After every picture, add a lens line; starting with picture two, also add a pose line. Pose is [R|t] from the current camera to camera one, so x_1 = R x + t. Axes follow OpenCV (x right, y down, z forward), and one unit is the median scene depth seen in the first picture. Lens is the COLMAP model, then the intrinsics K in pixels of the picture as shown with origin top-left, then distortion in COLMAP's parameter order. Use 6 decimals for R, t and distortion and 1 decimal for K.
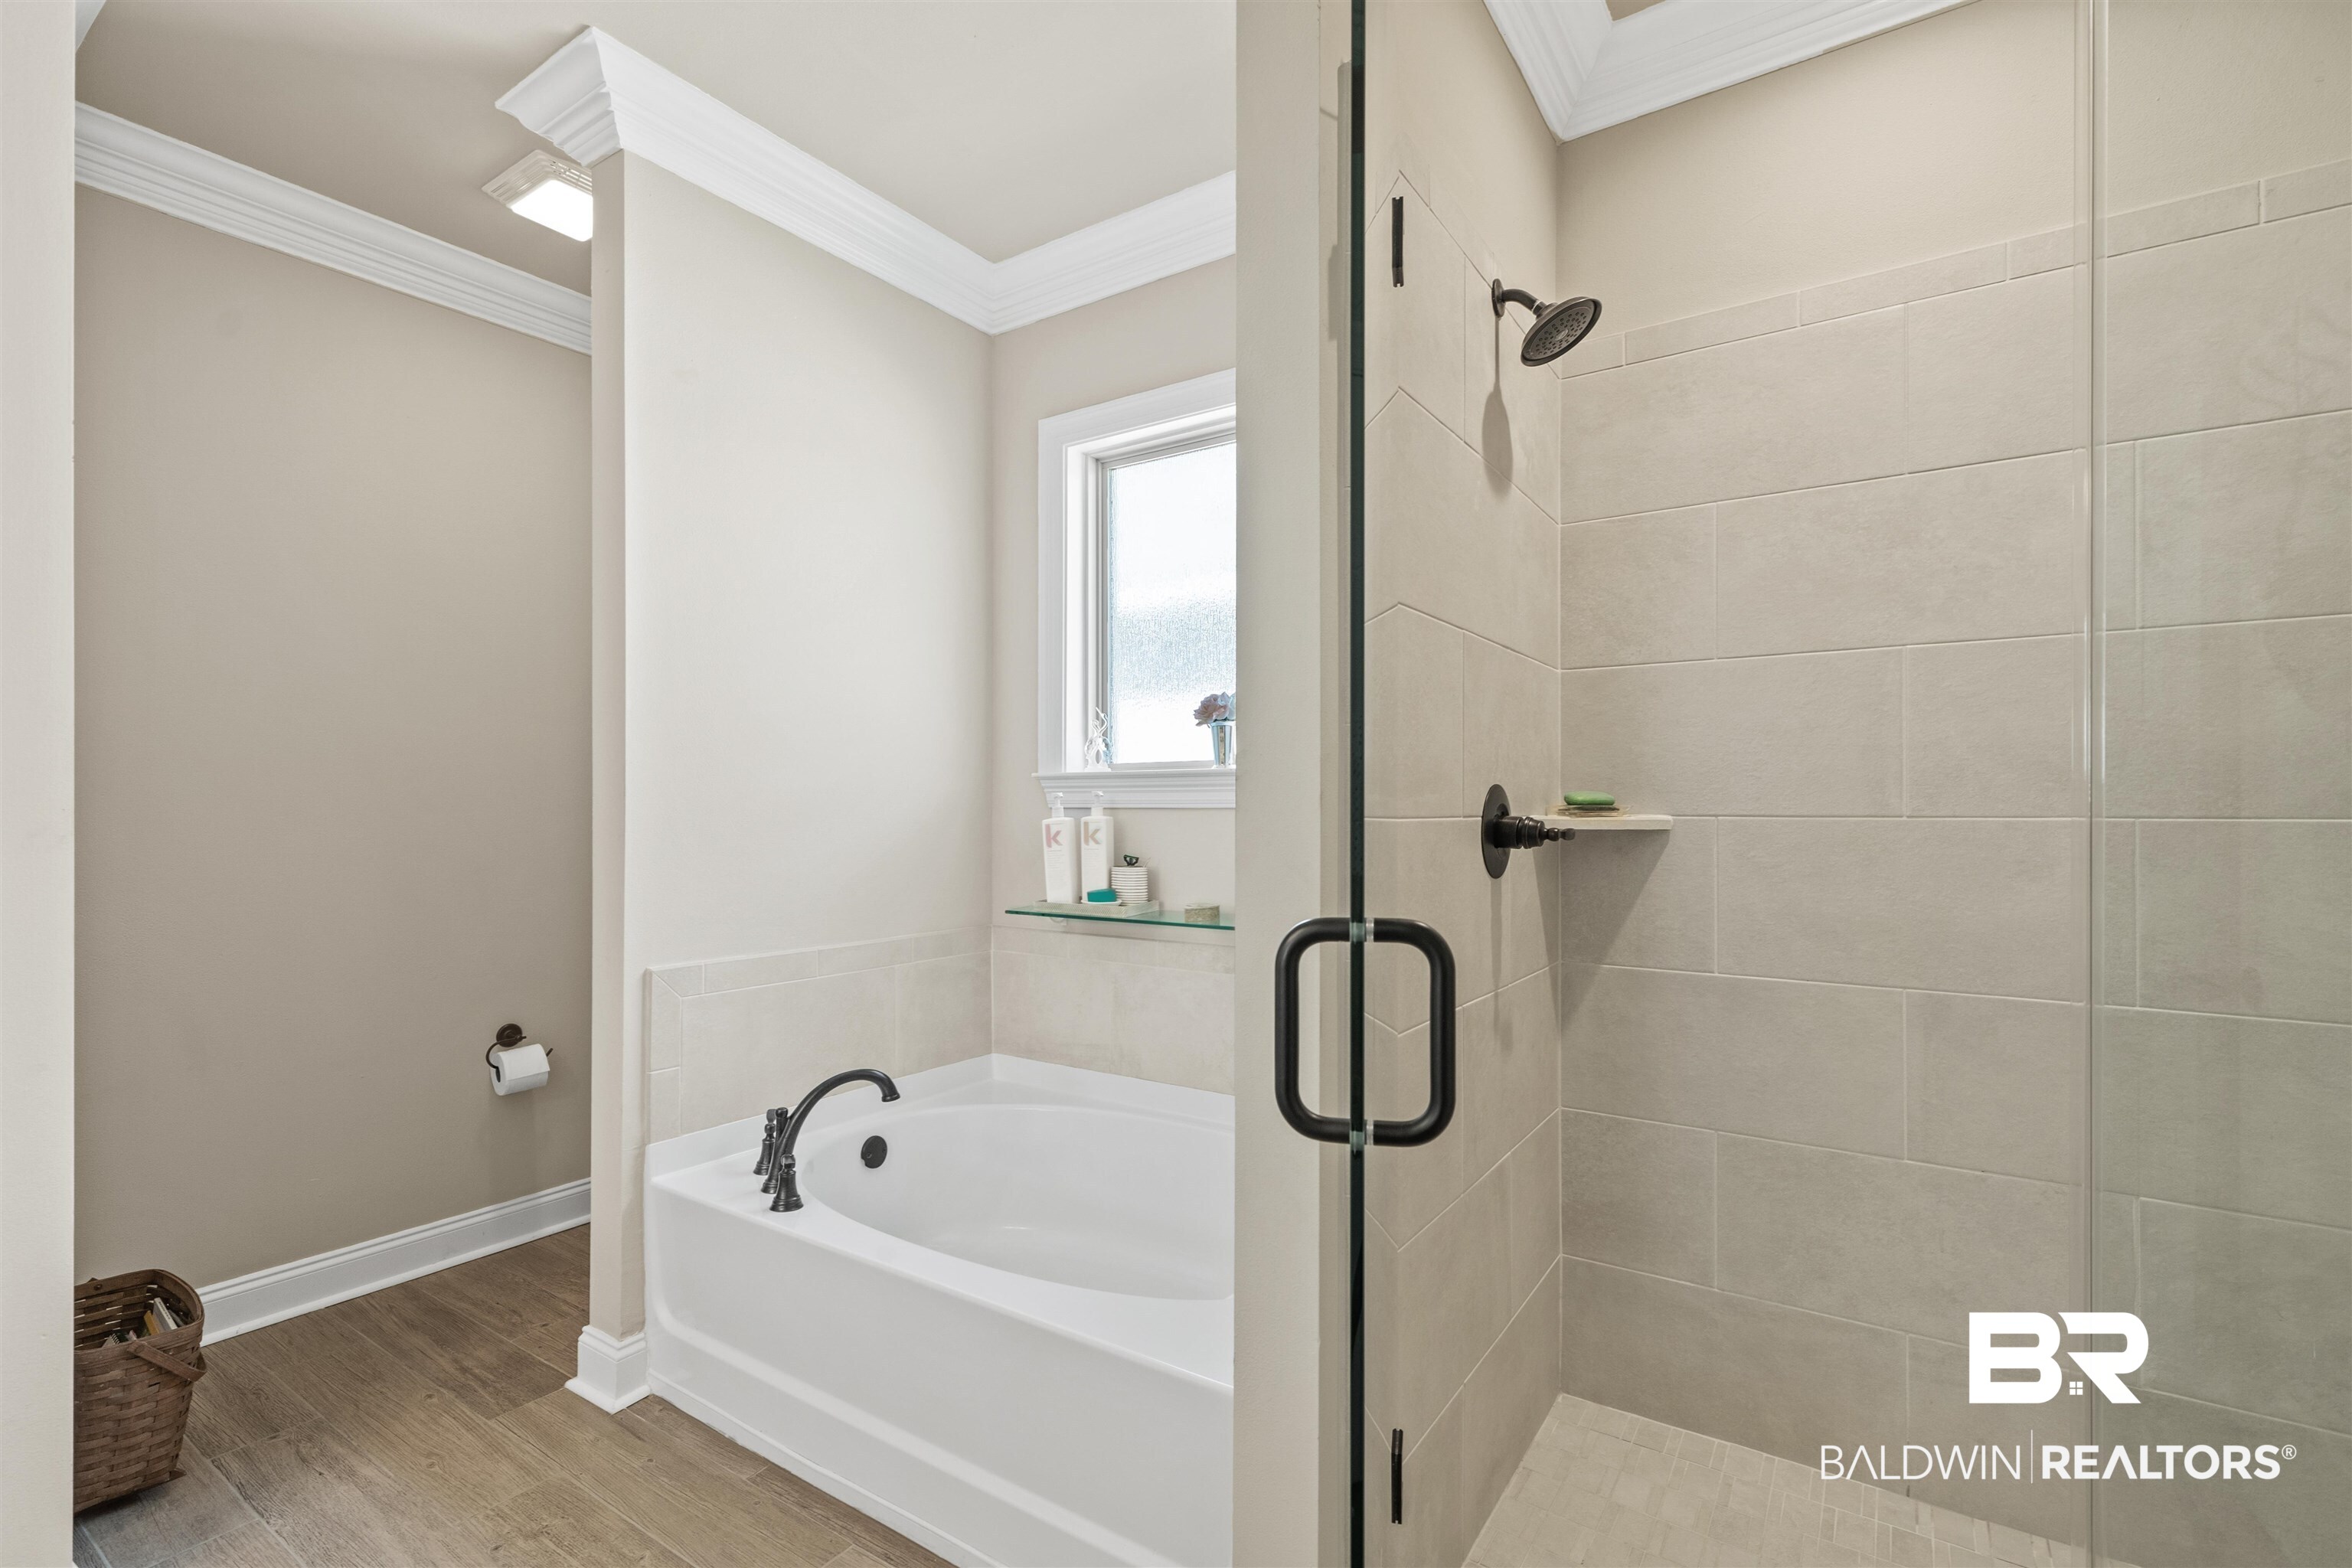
lens RADIAL K [[1069.5, 0, 1172.0], [0, 1069.5, 802.7], [0, 0, 1]] dist [0.002618, -0.000031]
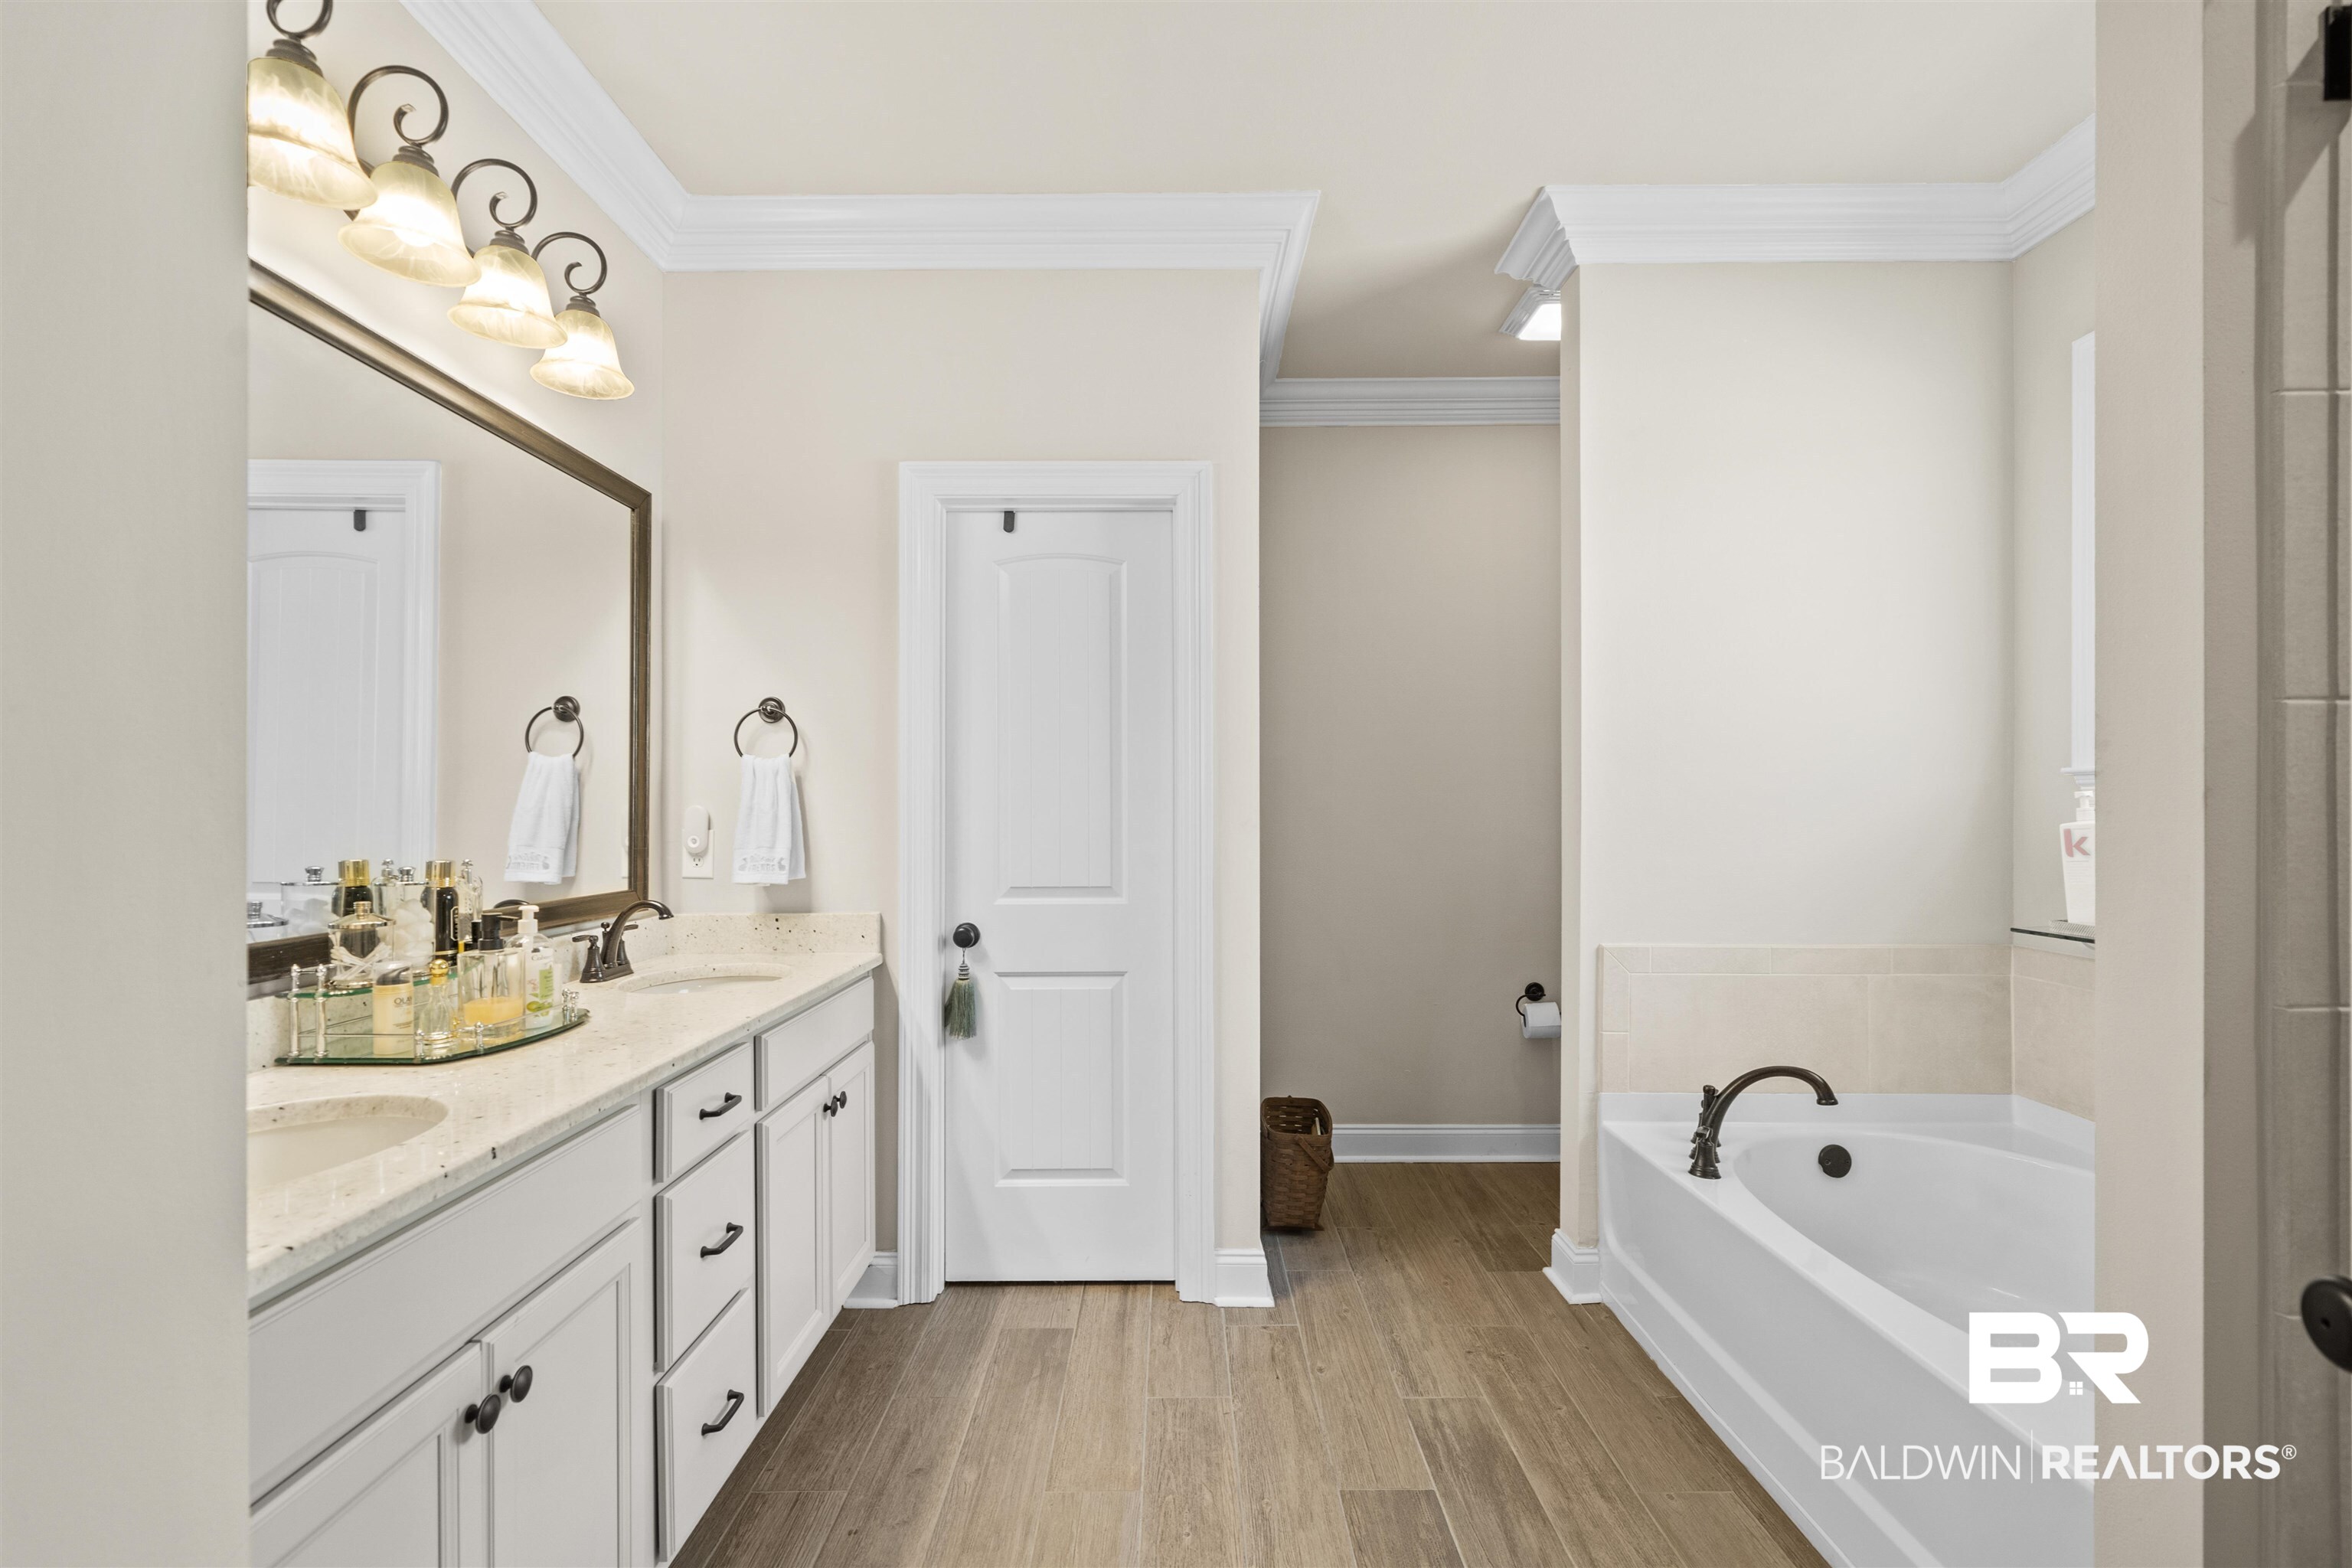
lens RADIAL K [[1069.5, 0, 1172.0], [0, 1069.5, 802.7], [0, 0, 1]] dist [0.002618, -0.000031]
pose [[0.558066, -0.004875, -0.829782, 0.233798], [0.004365, 0.999986, -0.002940, -0.001173], [0.829785, -0.001981, 0.558080, -0.057936]]
